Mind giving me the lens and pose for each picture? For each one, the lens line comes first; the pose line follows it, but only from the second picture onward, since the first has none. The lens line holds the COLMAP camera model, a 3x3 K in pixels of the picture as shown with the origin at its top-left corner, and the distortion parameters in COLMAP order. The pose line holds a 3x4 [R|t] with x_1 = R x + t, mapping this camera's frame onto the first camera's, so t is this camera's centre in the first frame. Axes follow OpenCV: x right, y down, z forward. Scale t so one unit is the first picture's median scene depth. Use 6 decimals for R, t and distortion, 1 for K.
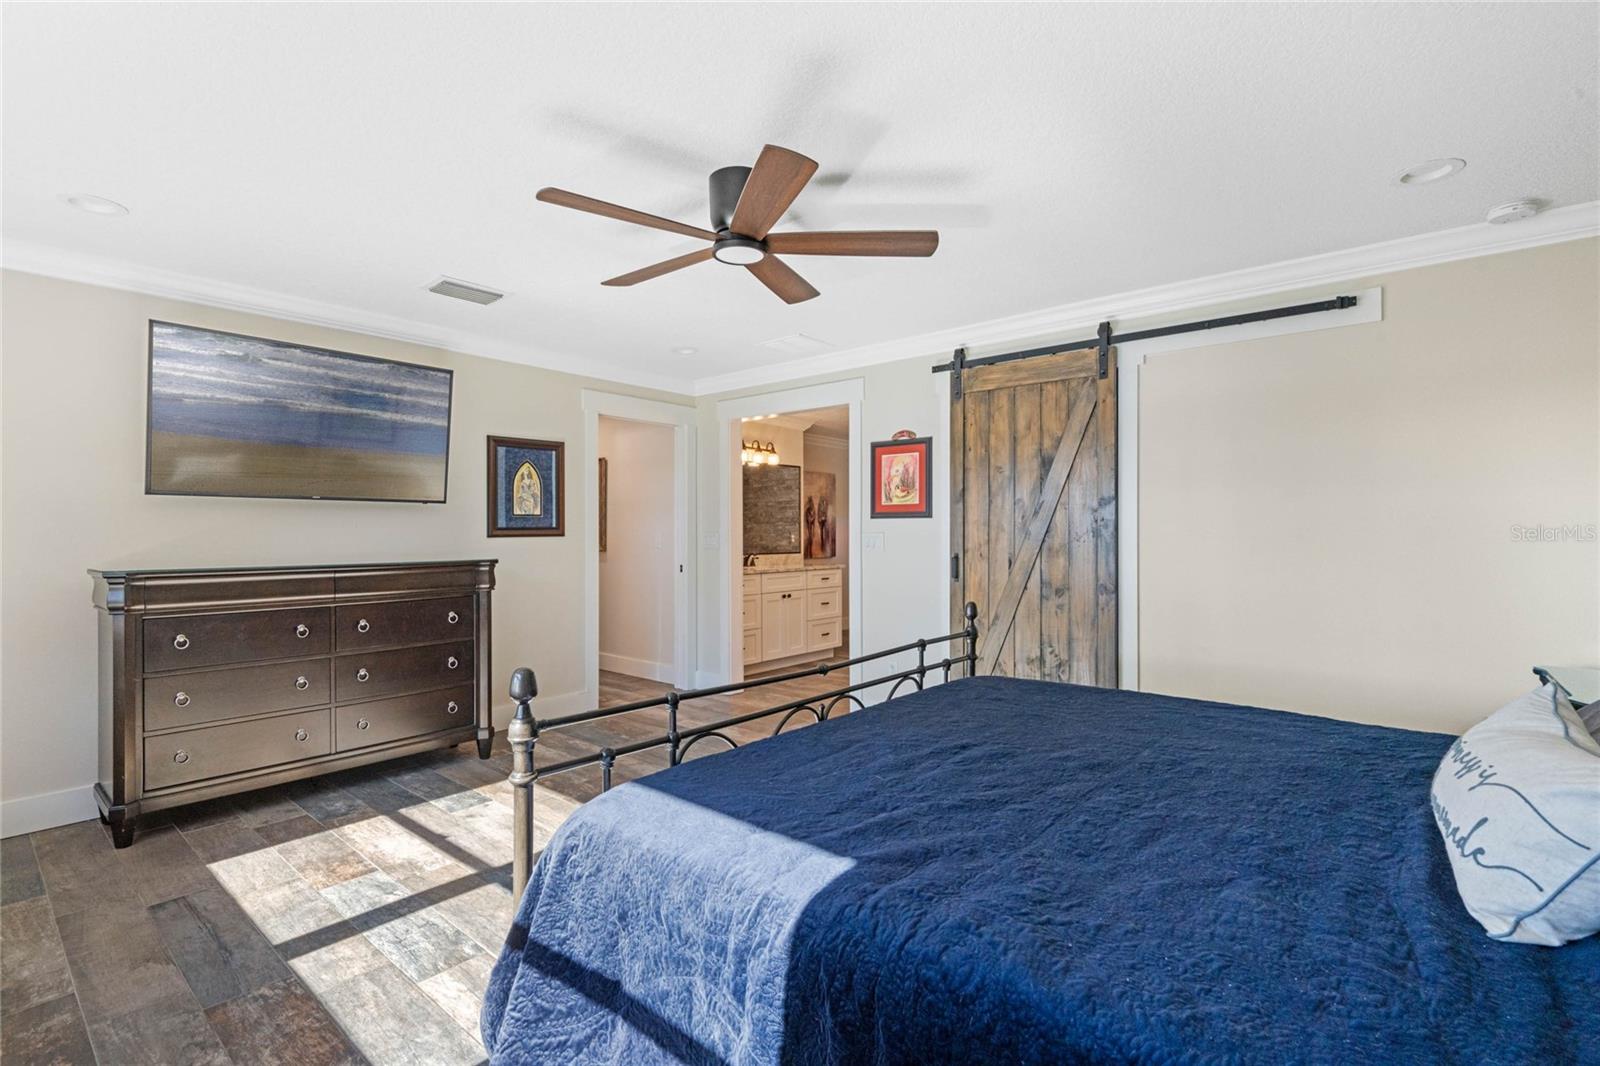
lens RADIAL K [[741.4, 0, 787.3], [0, 741.4, 537.3], [0, 0, 1]] dist [-0.000725, 0.000013]
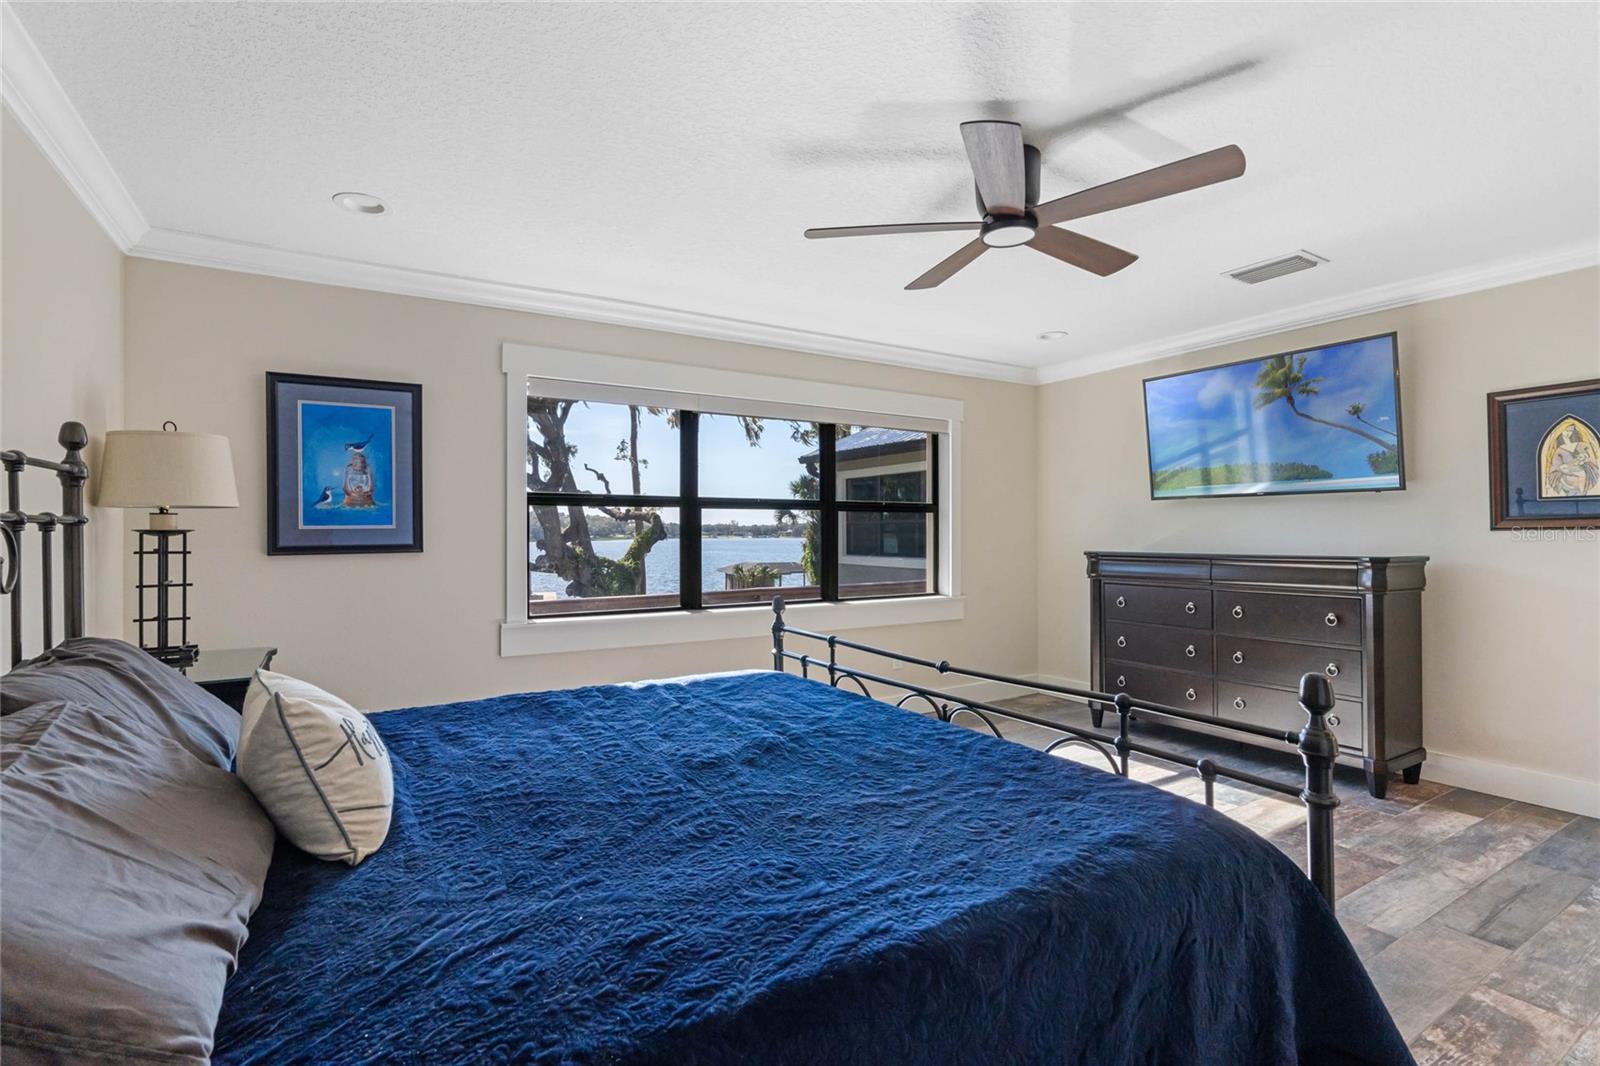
lens RADIAL K [[741.4, 0, 800.9], [0, 741.4, 533.2], [0, 0, 1]] dist [-0.000725, 0.000013]
pose [[-0.301431, 0.002194, -0.953485, 0.720251], [-0.003564, 0.999988, 0.003428, 0.003982], [0.953481, 0.004432, -0.301420, 0.795269]]
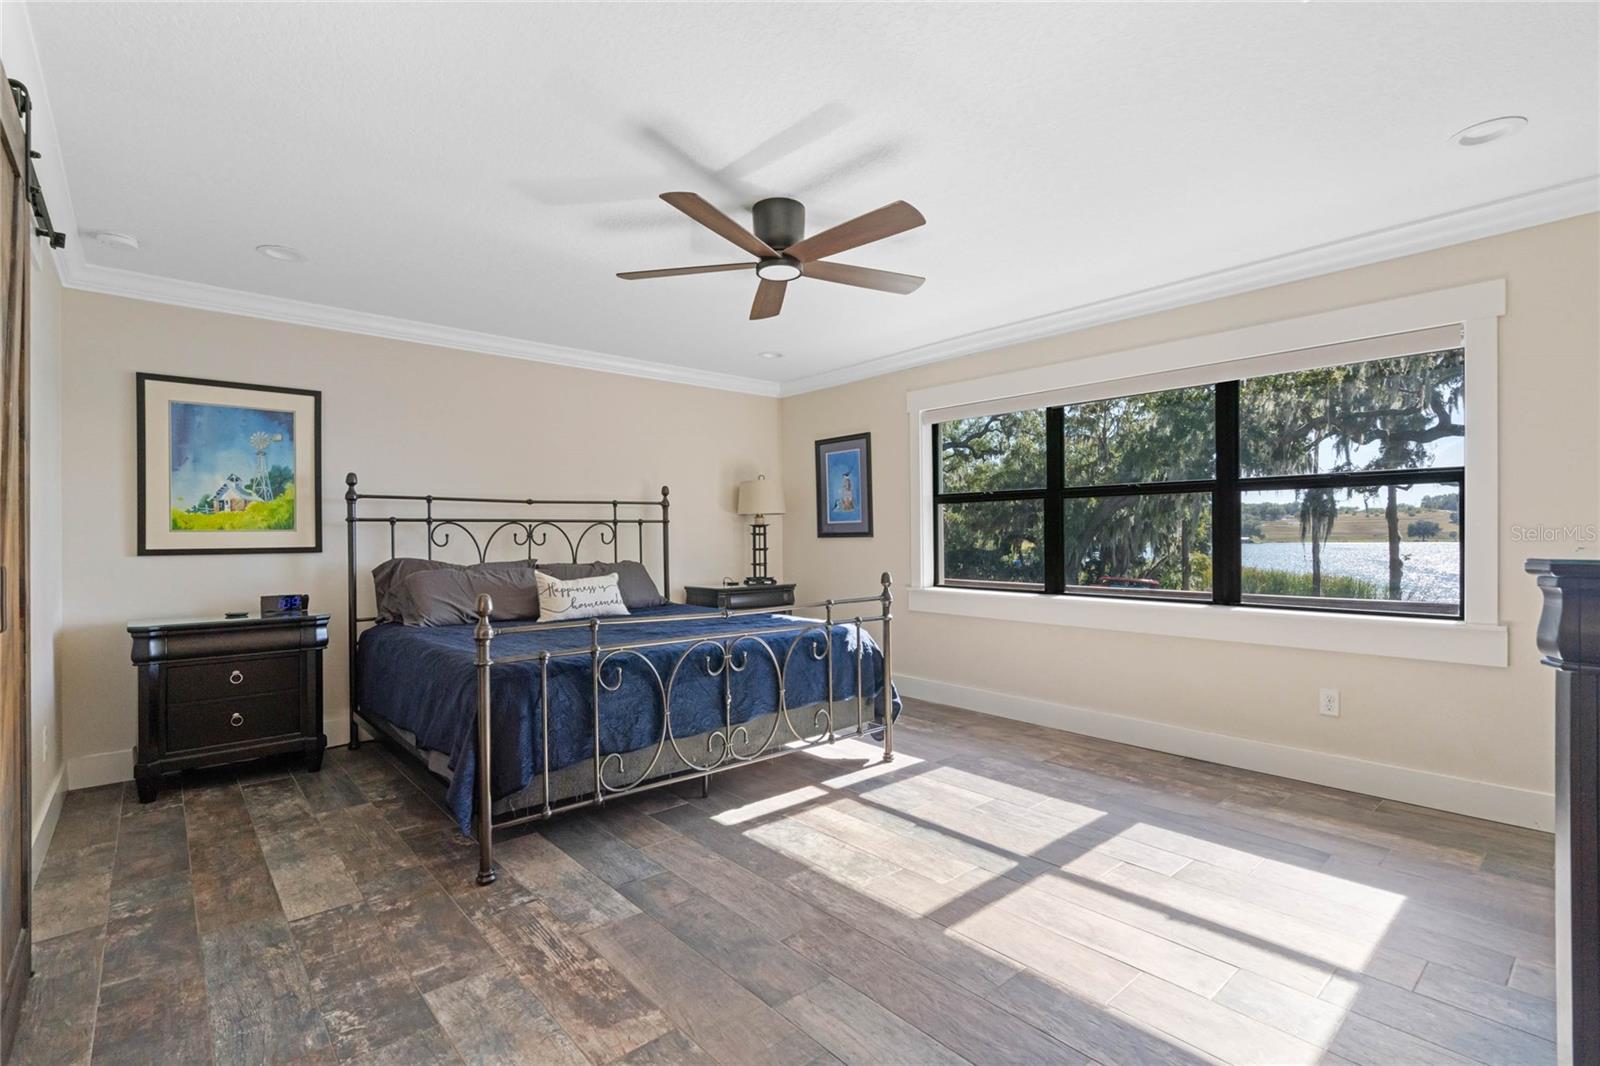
lens RADIAL K [[741.4, 0, 796.8], [0, 741.4, 529.7], [0, 0, 1]] dist [-0.000725, 0.000013]
pose [[-0.990571, 0.011115, 0.136550, -0.191323], [0.011512, 0.999931, 0.002121, 0.015211], [-0.136517, 0.003673, -0.990631, 1.663473]]
